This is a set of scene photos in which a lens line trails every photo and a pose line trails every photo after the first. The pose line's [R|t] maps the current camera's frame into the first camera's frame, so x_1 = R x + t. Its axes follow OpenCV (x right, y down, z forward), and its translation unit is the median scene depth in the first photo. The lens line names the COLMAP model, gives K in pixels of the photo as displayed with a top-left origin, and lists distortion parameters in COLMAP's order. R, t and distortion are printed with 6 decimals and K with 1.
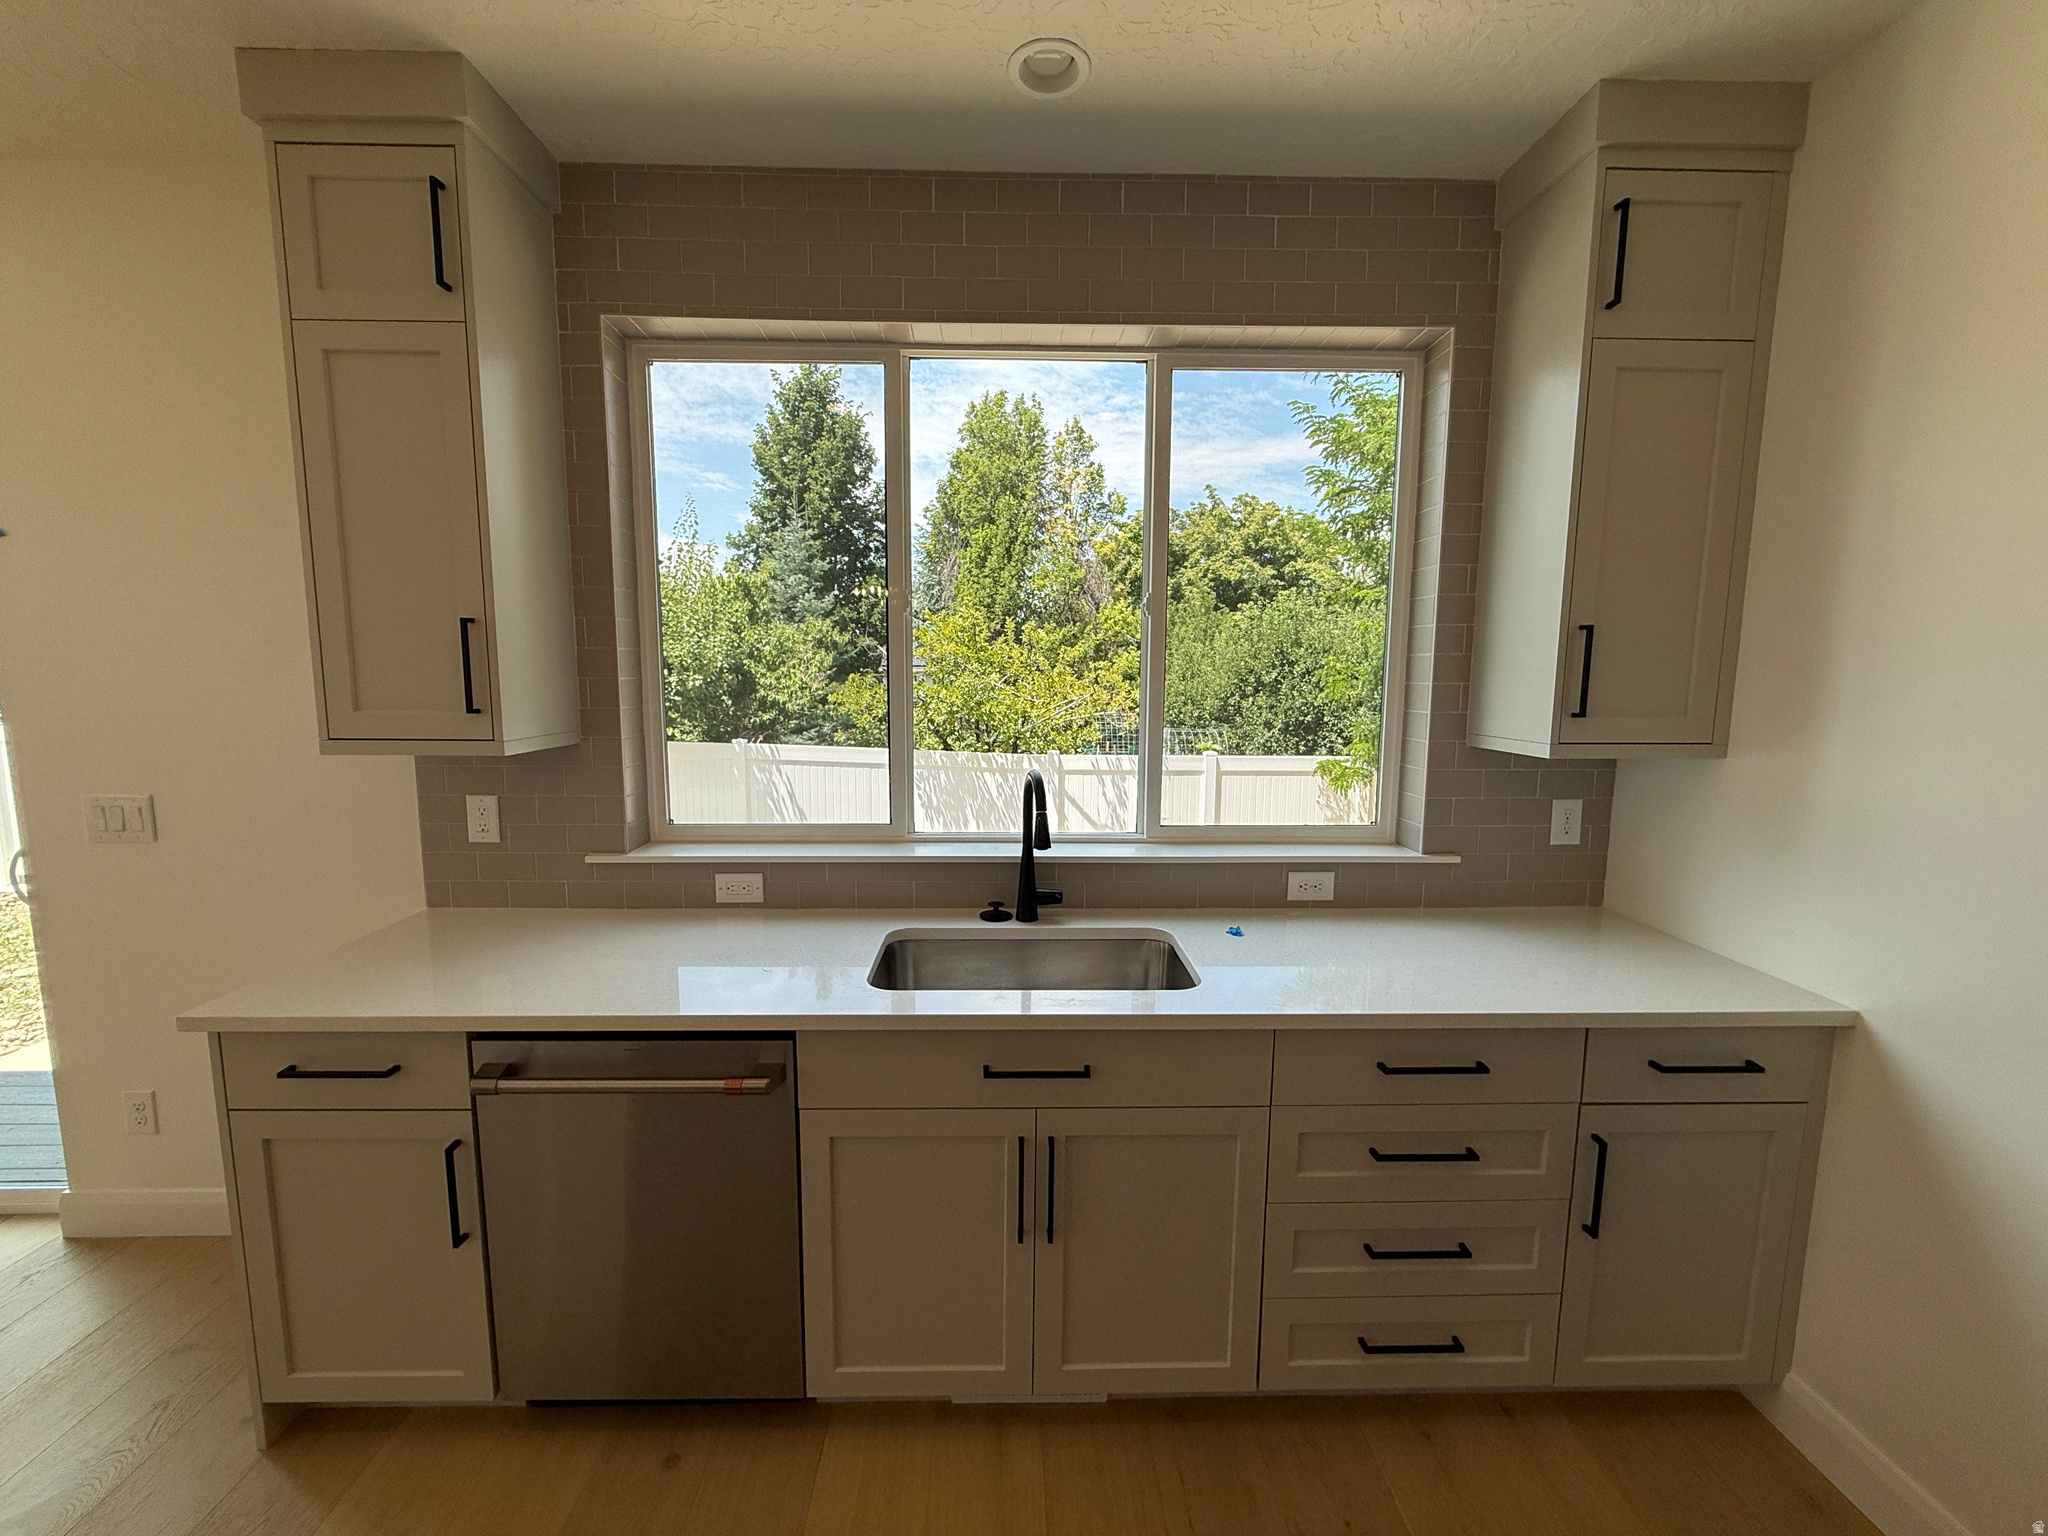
lens RADIAL K [[816.2, 0, 1014.8], [0, 816.2, 765.9], [0, 0, 1]] dist [-0.001396, -0.001003]
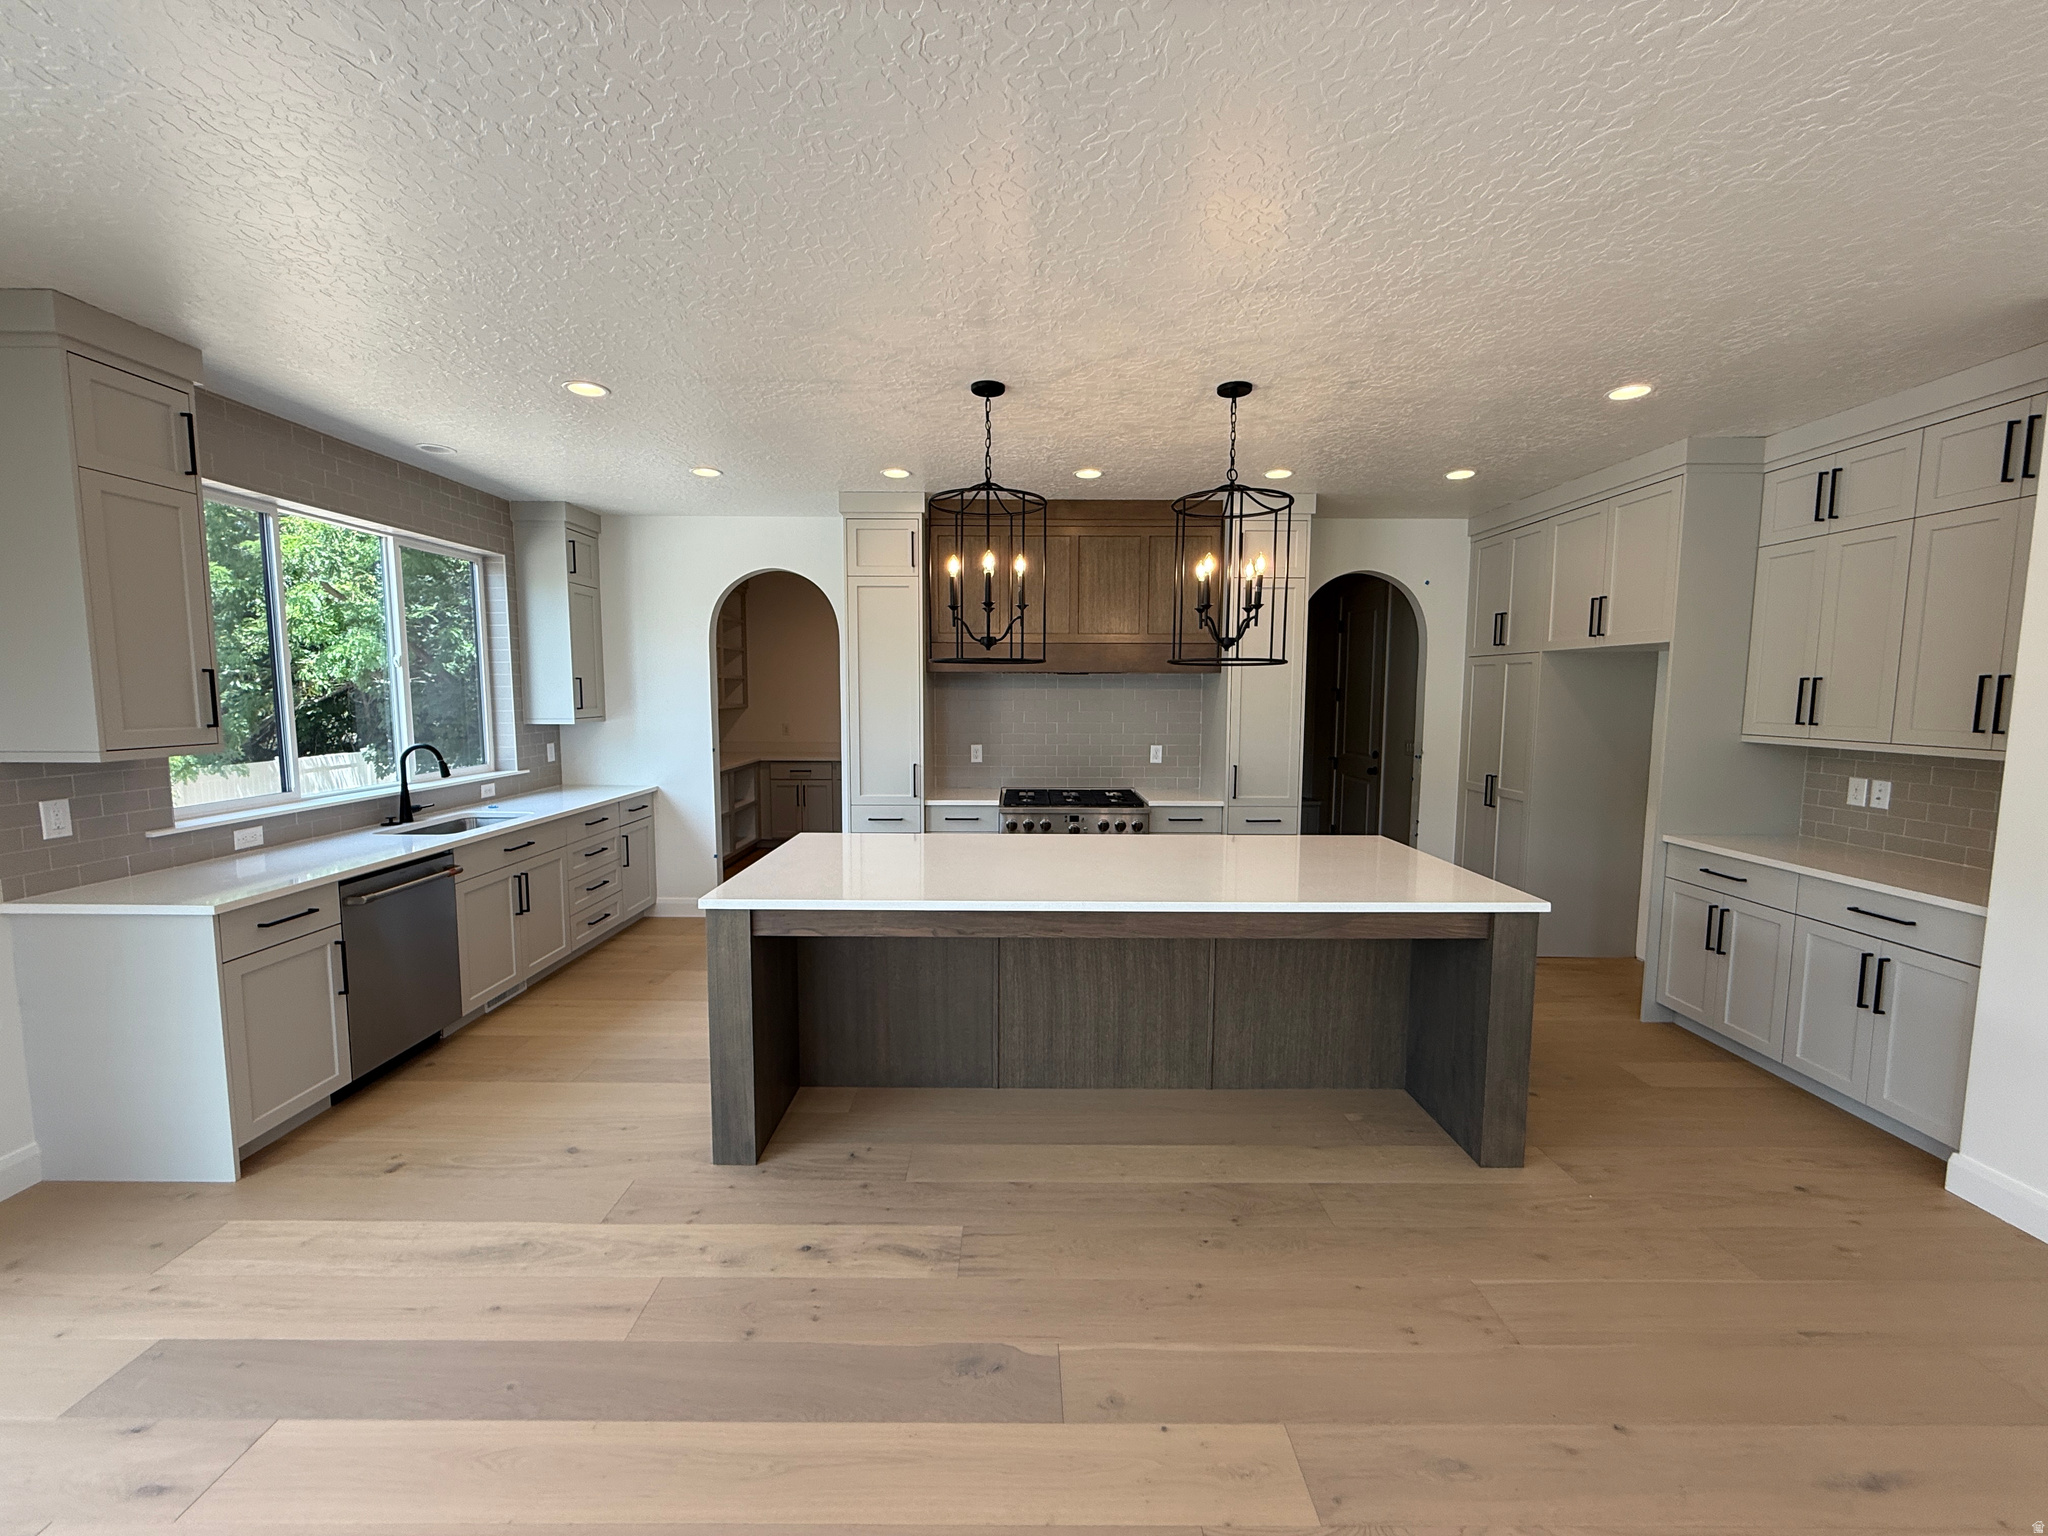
lens RADIAL K [[816.2, 0, 1014.8], [0, 816.2, 765.9], [0, 0, 1]] dist [-0.001396, -0.001003]
pose [[0.028655, -0.100481, 0.994526, -2.318372], [0.118386, 0.988274, 0.096438, 0.047154], [-0.992554, 0.114974, 0.040215, -0.671687]]
